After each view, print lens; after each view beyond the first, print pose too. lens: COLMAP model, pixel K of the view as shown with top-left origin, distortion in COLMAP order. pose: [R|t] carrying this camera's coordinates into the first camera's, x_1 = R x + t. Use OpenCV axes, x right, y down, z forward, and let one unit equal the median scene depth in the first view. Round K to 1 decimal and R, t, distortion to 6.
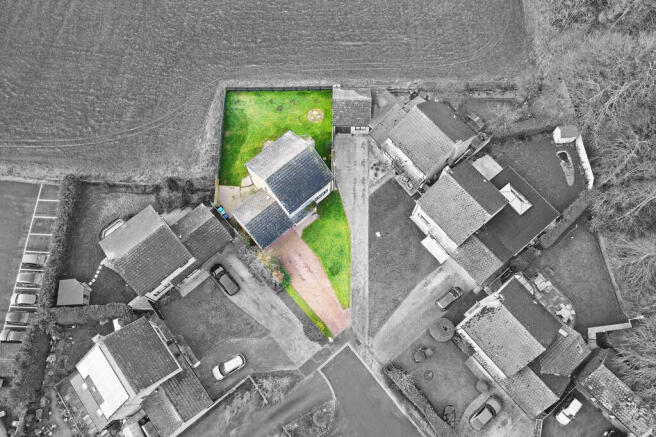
lens RADIAL K [[447.7, 0, 327.8], [0, 447.7, 218.0], [0, 0, 1]] dist [-0.003930, 0.000347]
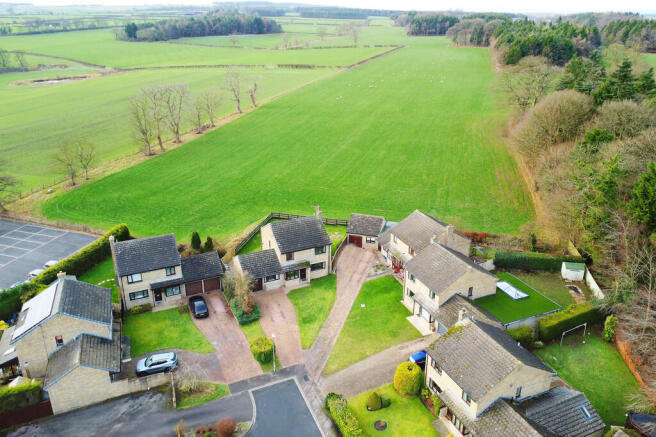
lens RADIAL K [[447.7, 0, 328.3], [0, 447.7, 217.6], [0, 0, 1]] dist [-0.003930, 0.000347]
pose [[0.961273, 0.125334, -0.245450, 0.262945], [-0.262377, 0.688723, -0.675884, 0.598288], [0.084336, 0.714109, 0.694936, 0.201581]]
